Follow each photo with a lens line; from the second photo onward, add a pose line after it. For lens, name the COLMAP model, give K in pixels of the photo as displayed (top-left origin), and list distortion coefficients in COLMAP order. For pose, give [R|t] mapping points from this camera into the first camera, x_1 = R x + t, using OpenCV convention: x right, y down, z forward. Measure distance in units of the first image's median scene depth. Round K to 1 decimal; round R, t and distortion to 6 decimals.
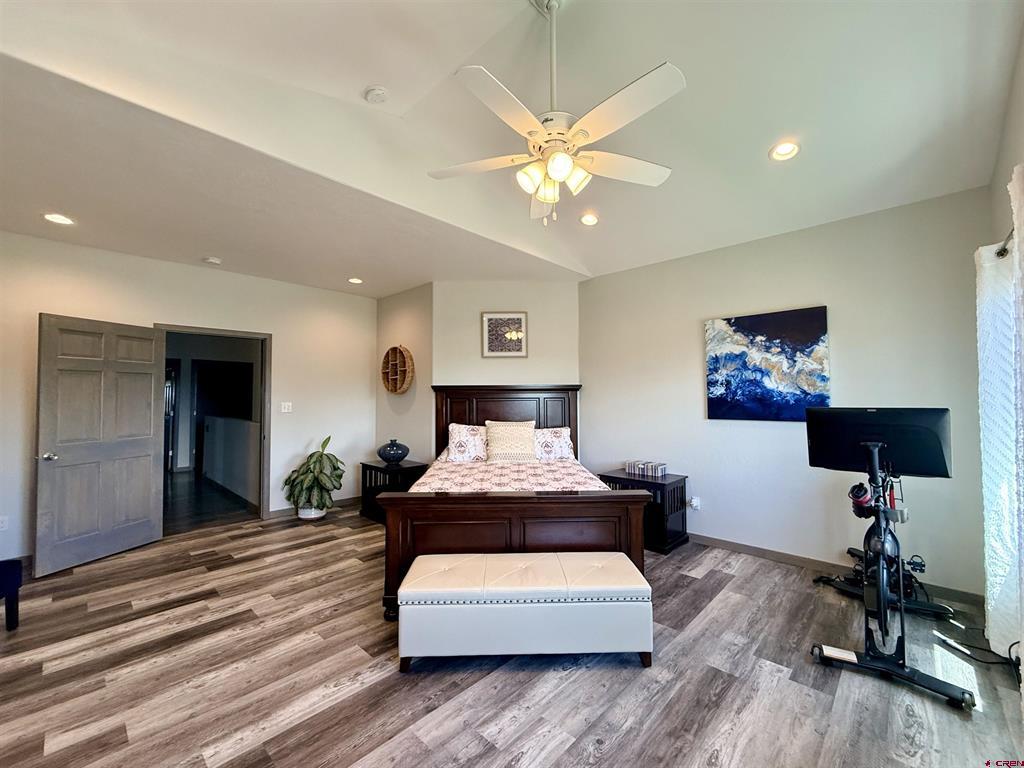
lens RADIAL K [[427.3, 0, 511.6], [0, 427.3, 381.8], [0, 0, 1]] dist [-0.002908, -0.000007]
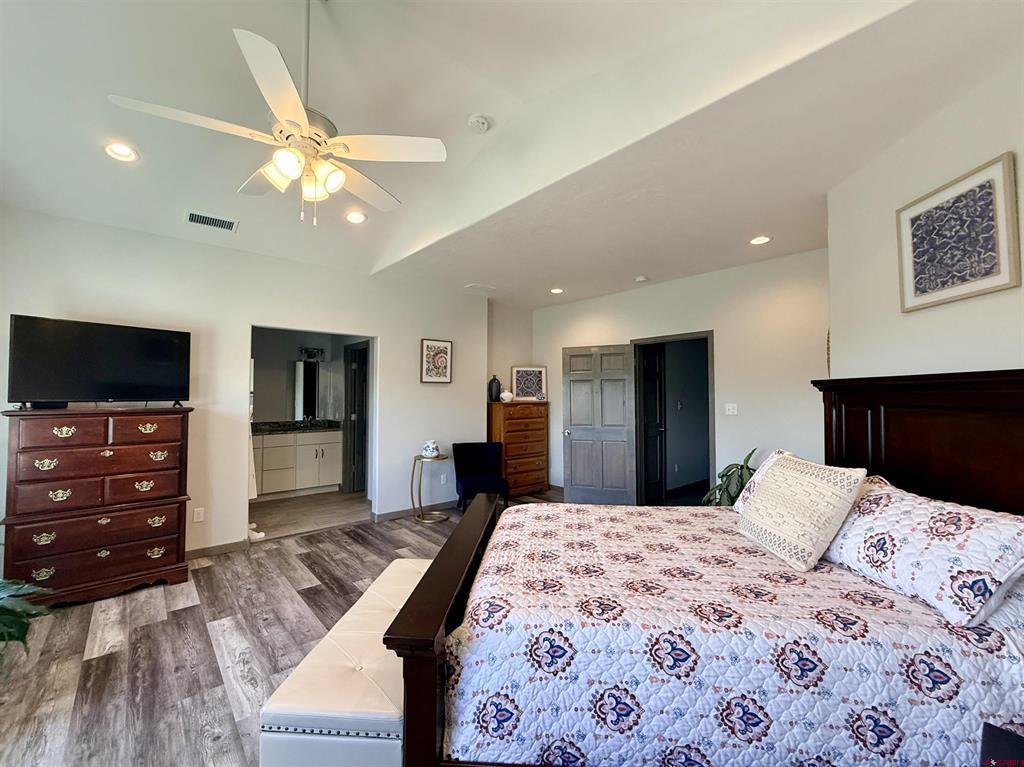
lens RADIAL K [[427.3, 0, 512.5], [0, 427.3, 384.9], [0, 0, 1]] dist [-0.002908, -0.000007]
pose [[-0.098297, -0.019039, -0.994975, 0.413781], [0.041968, 0.998848, -0.023259, 0.011742], [0.994272, -0.044043, -0.097385, 0.646601]]
